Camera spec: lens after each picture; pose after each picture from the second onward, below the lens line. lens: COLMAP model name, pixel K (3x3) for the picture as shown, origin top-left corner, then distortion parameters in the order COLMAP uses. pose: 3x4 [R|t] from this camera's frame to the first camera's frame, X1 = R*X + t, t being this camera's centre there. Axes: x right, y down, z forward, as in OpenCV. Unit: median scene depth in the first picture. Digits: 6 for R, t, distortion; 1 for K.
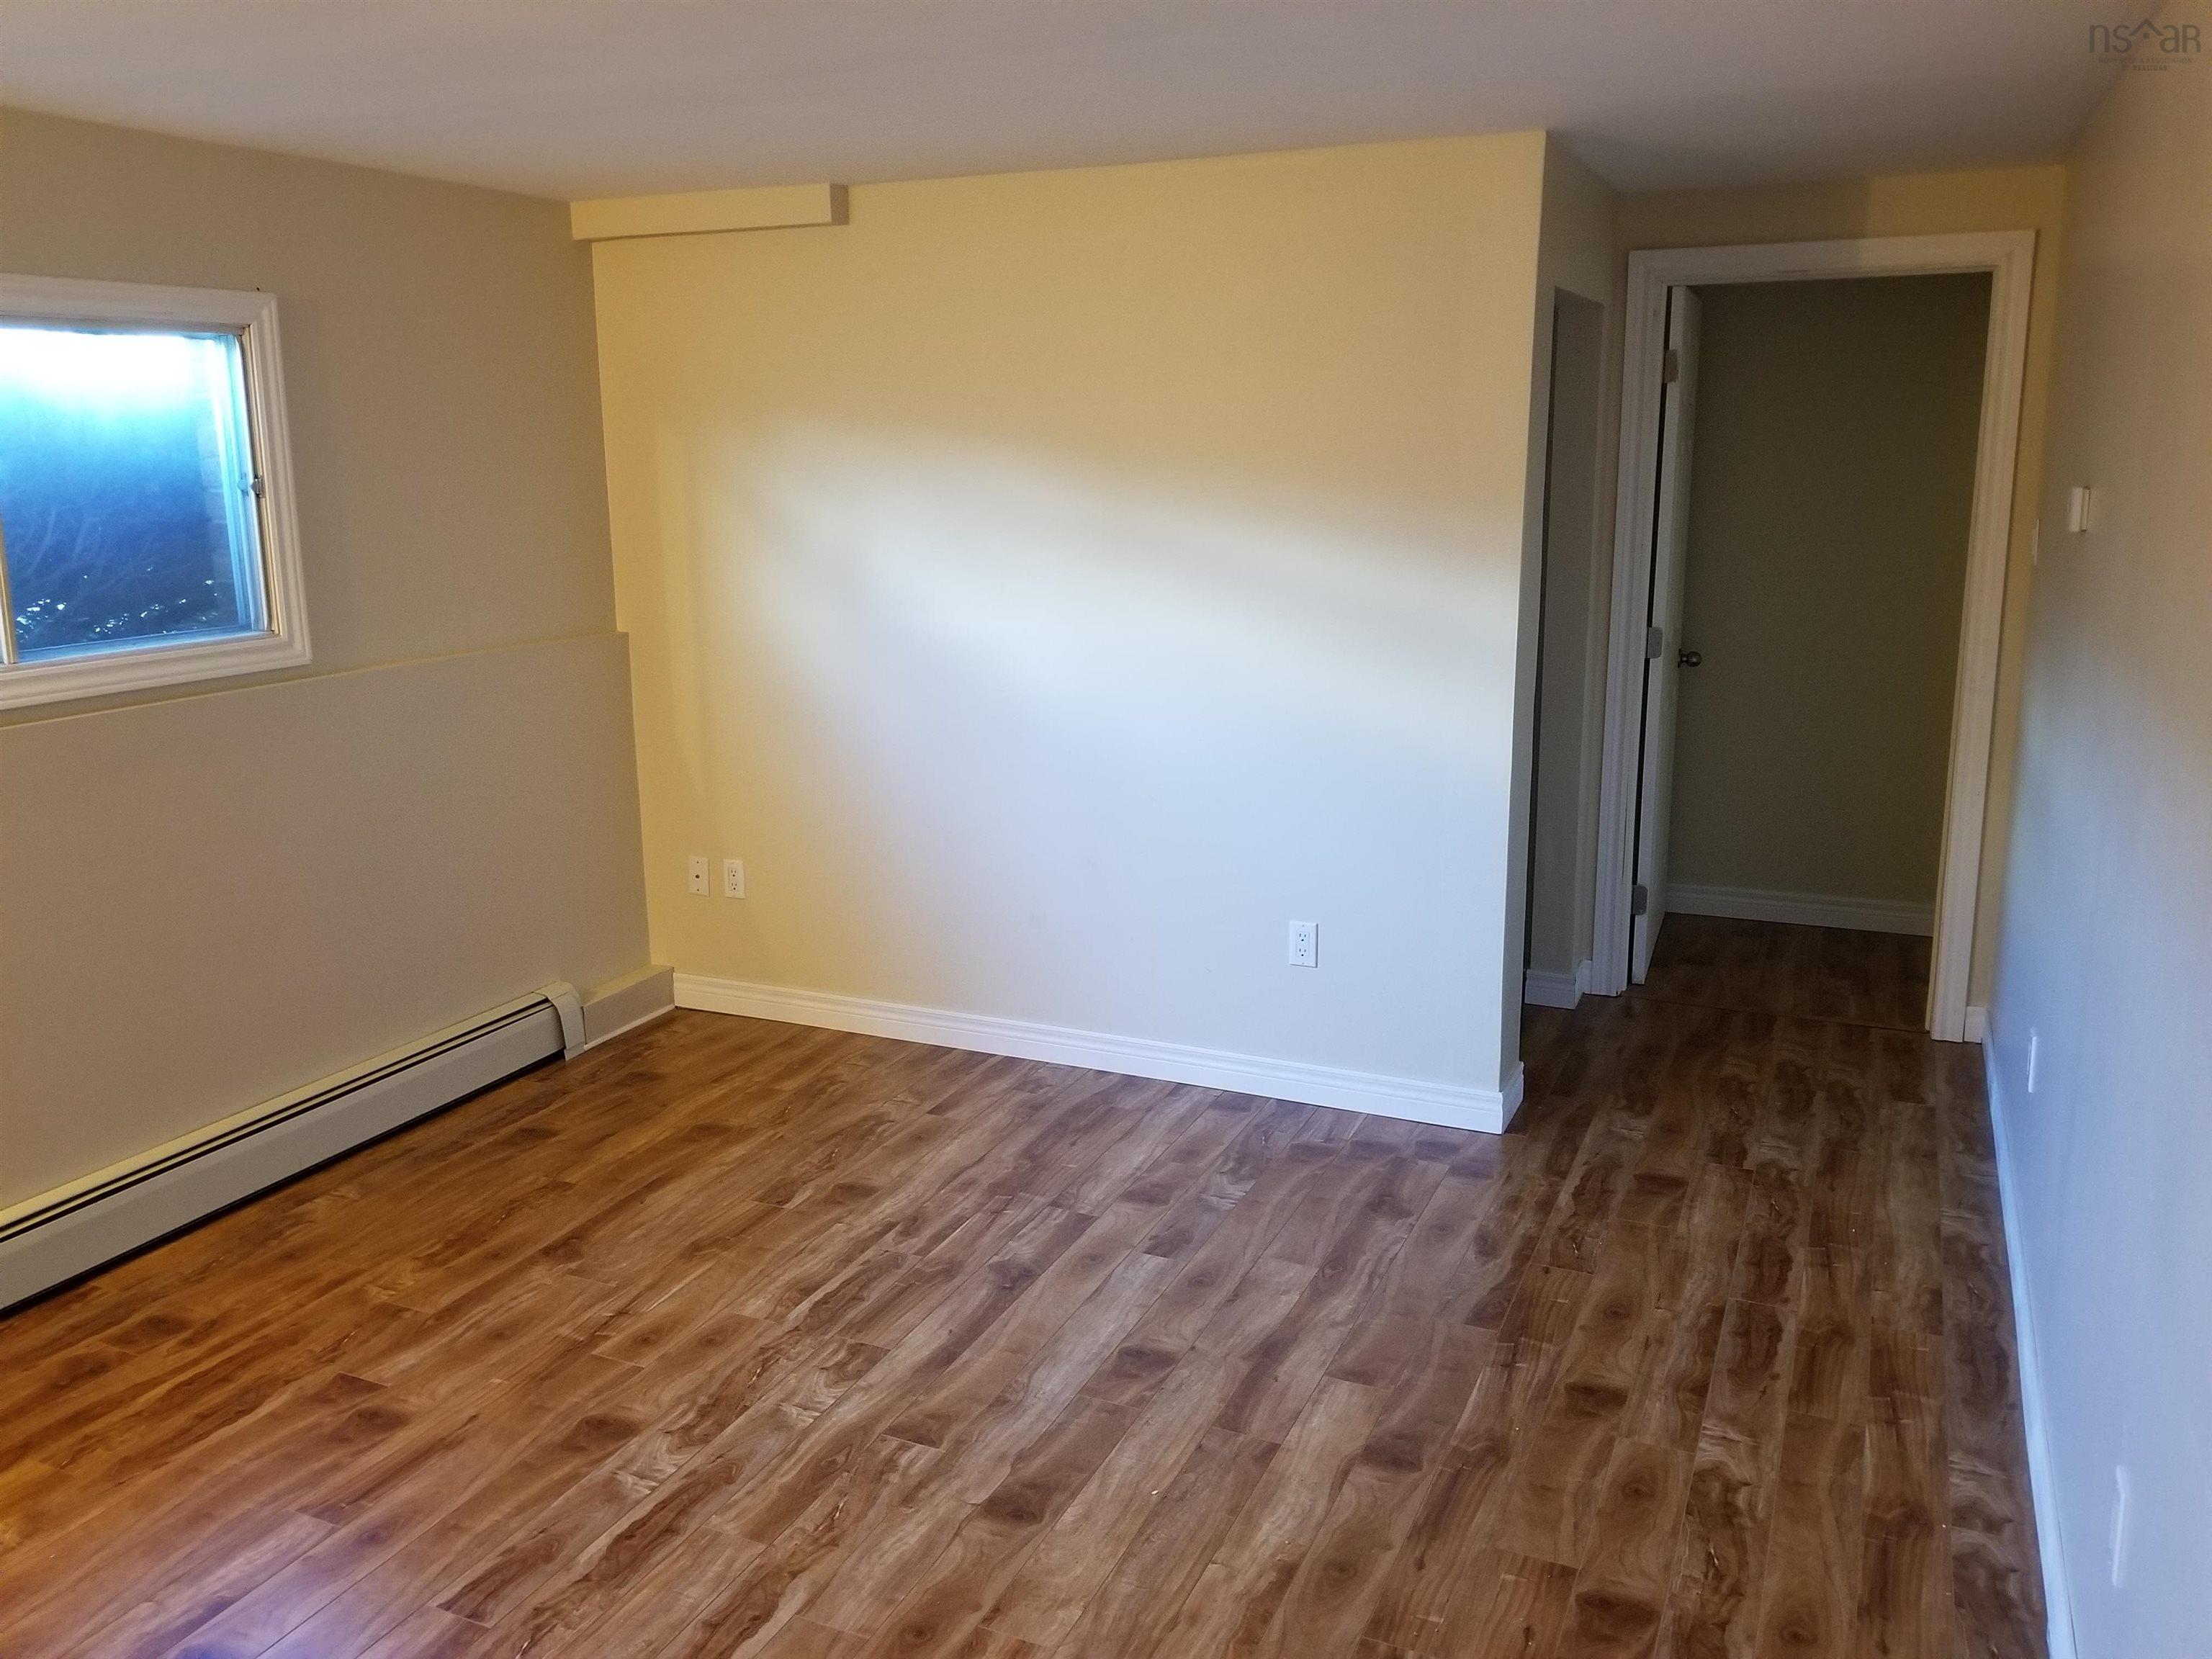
lens RADIAL K [[1770.5, 0, 1106.2], [0, 1770.5, 835.3], [0, 0, 1]] dist [0.009800, 0.007440]
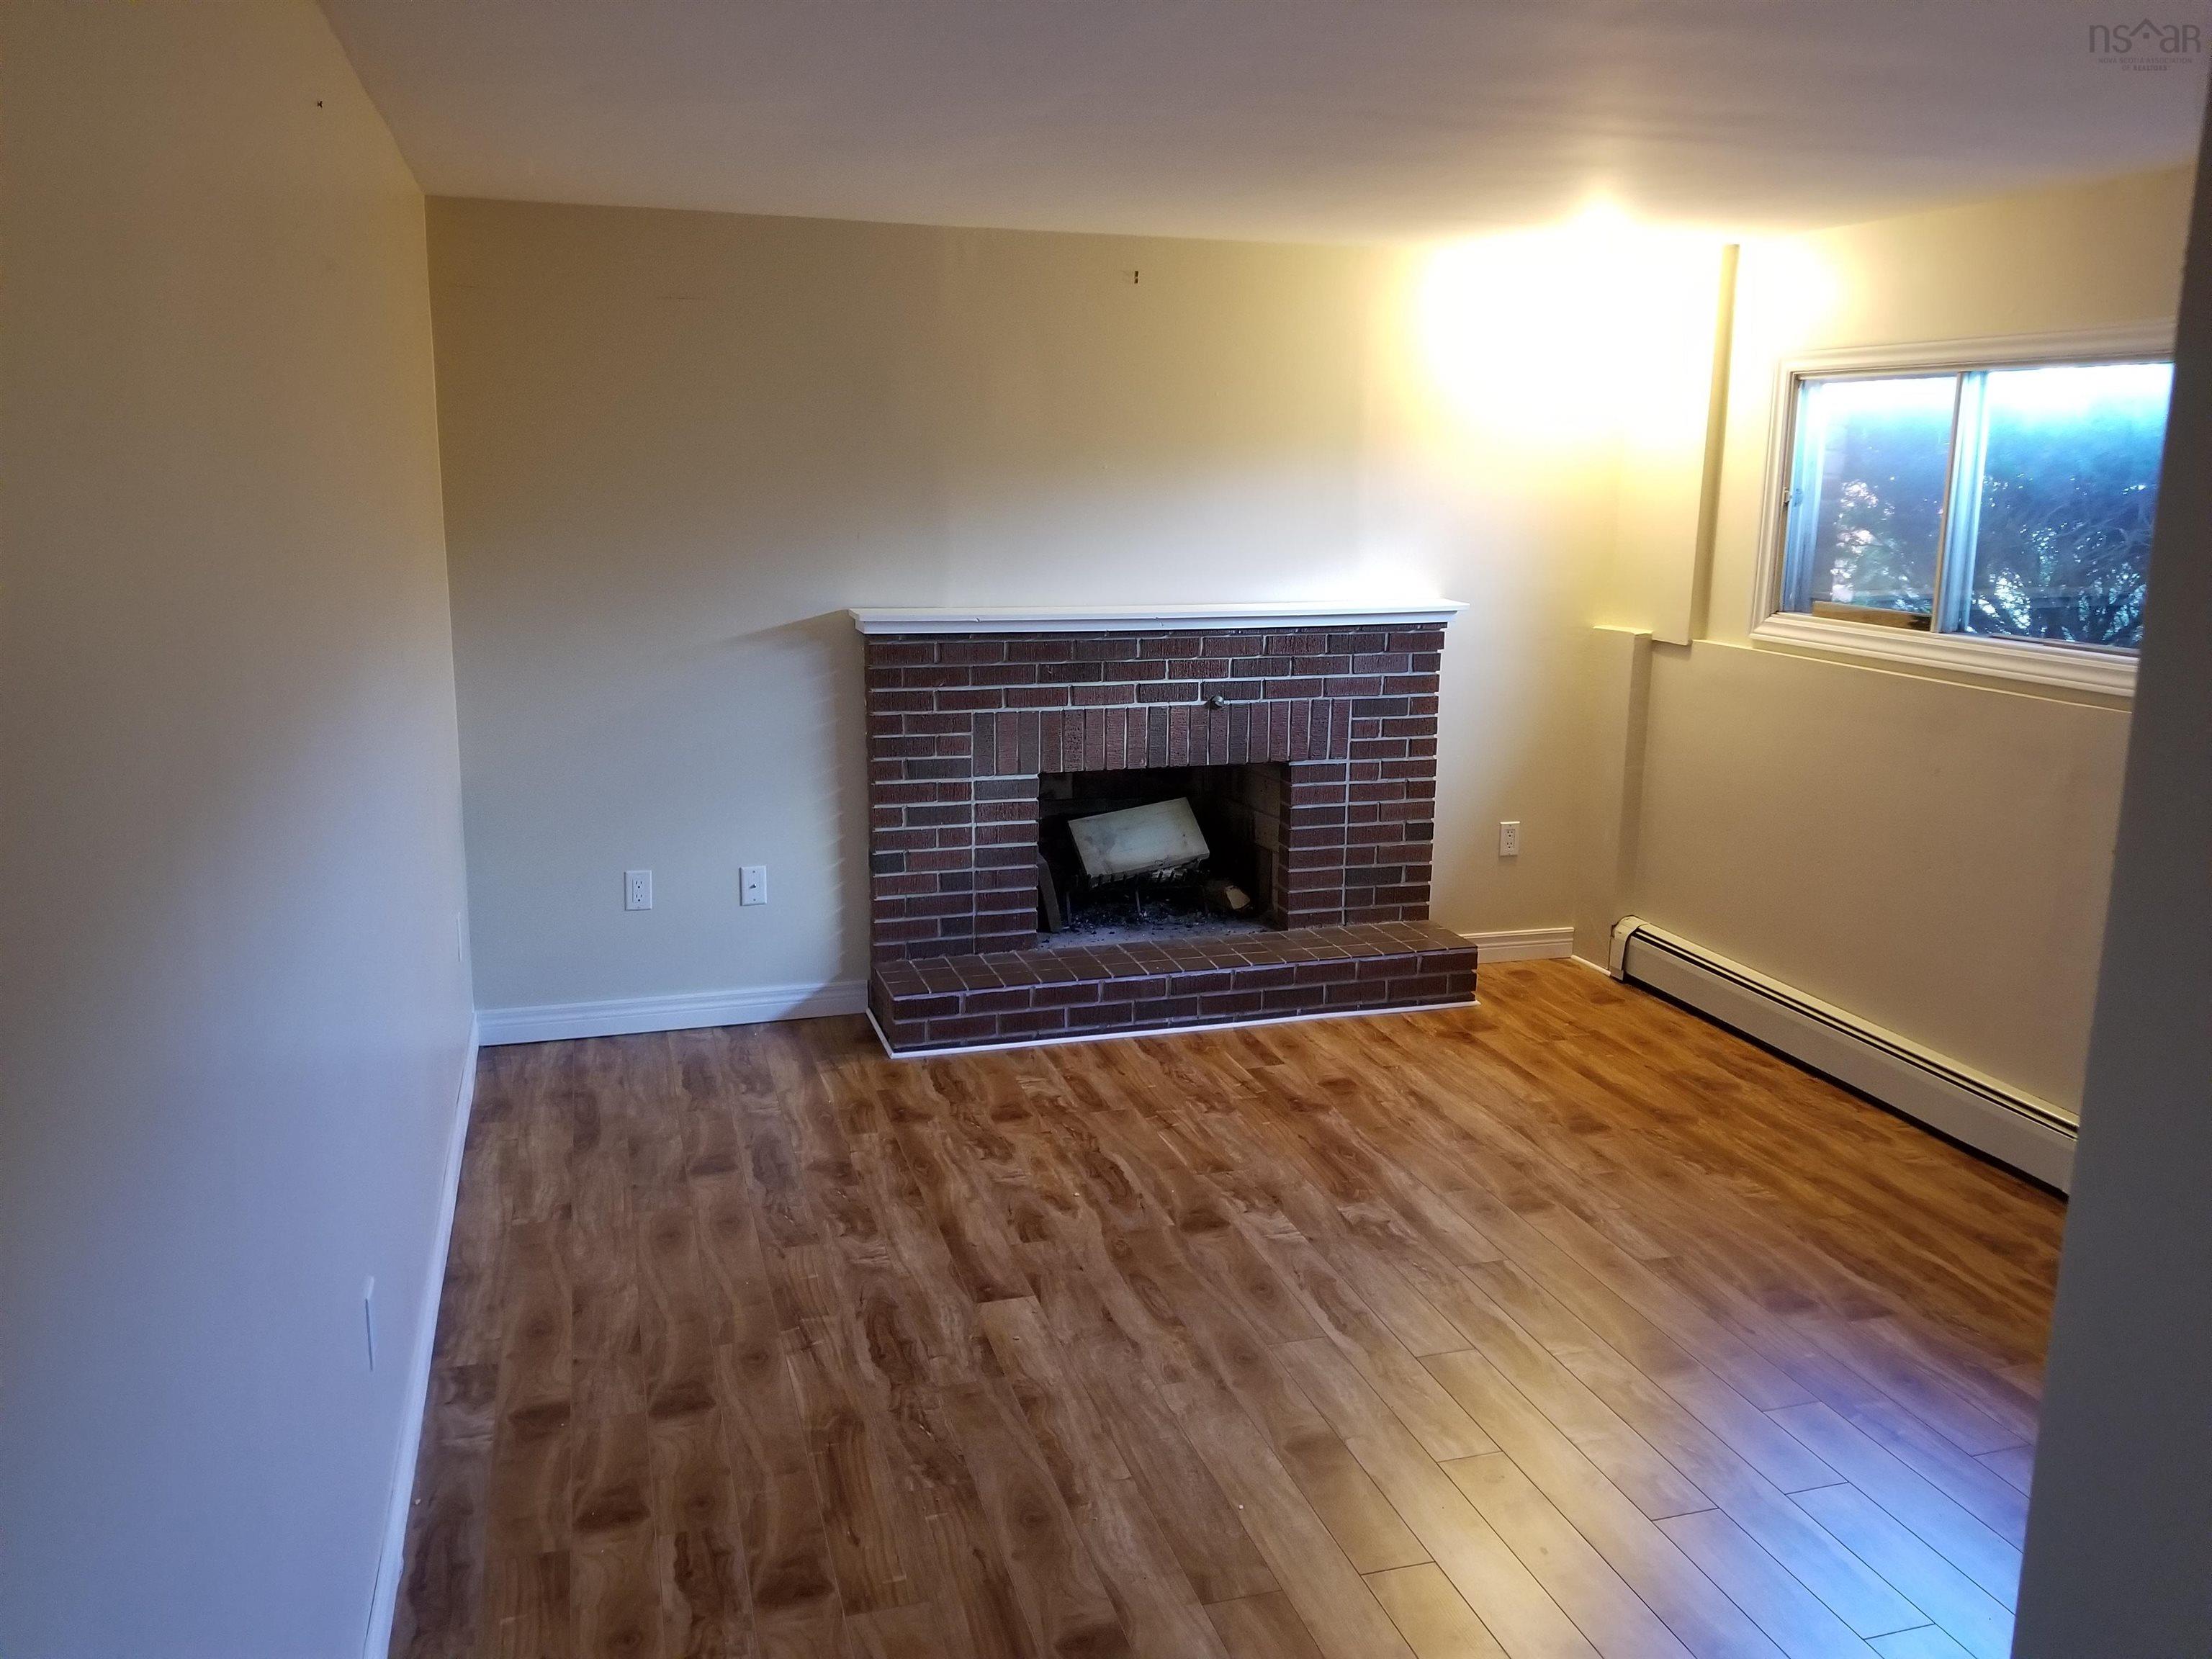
lens RADIAL K [[1770.5, 0, 1105.9], [0, 1770.5, 822.5], [0, 0, 1]] dist [0.009800, 0.007440]
pose [[-0.763026, 0.128229, -0.633521, 0.701110], [-0.148303, 0.919246, 0.364681, -0.355637], [0.629125, 0.372214, -0.682392, 1.554589]]
